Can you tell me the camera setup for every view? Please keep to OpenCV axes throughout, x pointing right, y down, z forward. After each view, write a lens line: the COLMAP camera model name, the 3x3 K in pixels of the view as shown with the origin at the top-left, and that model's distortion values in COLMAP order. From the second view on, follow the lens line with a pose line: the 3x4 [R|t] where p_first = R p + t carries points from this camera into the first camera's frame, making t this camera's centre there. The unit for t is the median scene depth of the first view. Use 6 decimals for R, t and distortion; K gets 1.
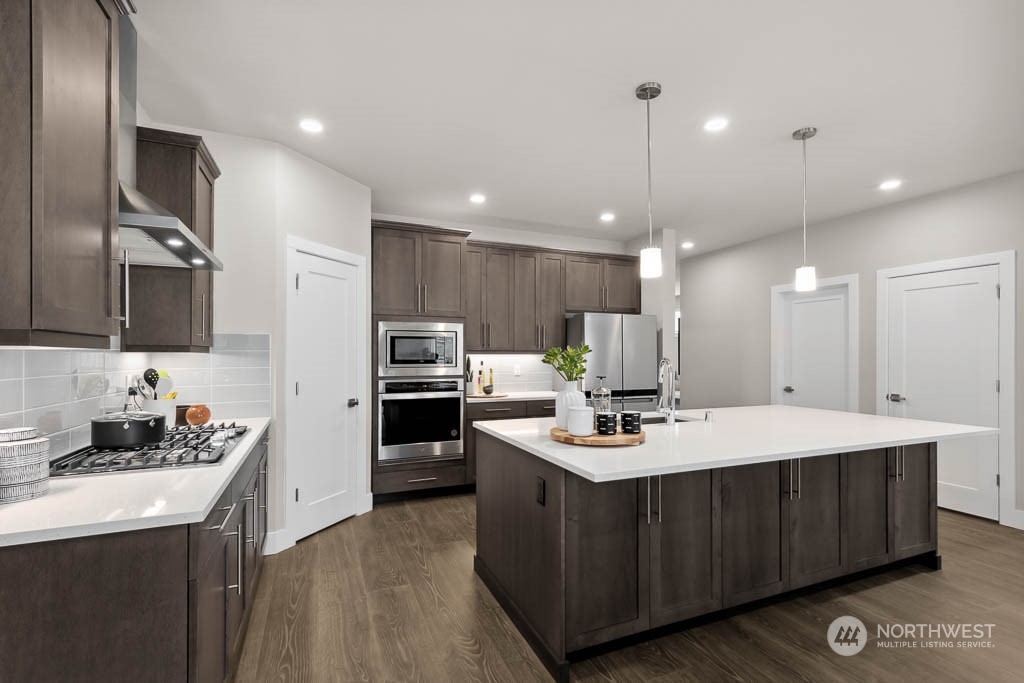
lens RADIAL K [[460.0, 0, 517.2], [0, 460.0, 352.6], [0, 0, 1]] dist [0.009160, -0.001834]
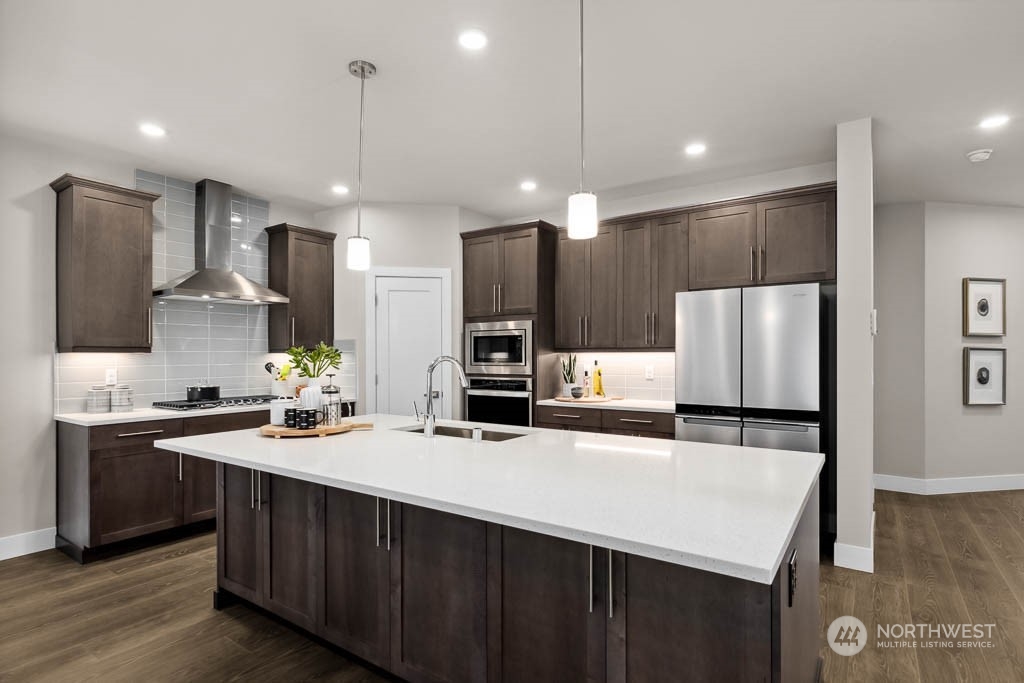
lens RADIAL K [[523.8, 0, 516.3], [0, 523.8, 351.2], [0, 0, 1]] dist [-0.003806, -0.000703]
pose [[0.533352, -0.008791, -0.845848, 0.827646], [0.008772, 0.999950, -0.004861, 0.005755], [0.845848, -0.004827, 0.533402, 0.430629]]
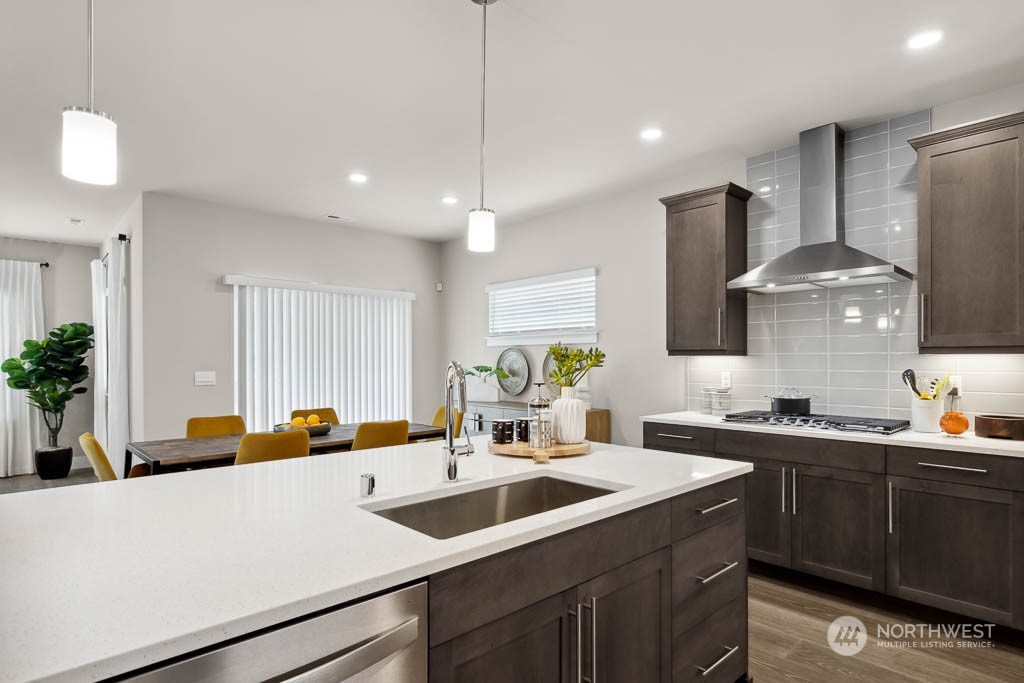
lens RADIAL K [[549.4, 0, 516.6], [0, 549.4, 360.0], [0, 0, 1]] dist [0.003920, 0.001613]
pose [[-0.943421, 0.002806, -0.331586, 0.317512], [0.005226, 0.999966, -0.006406, 0.009501], [0.331557, -0.007776, -0.943403, 1.141392]]
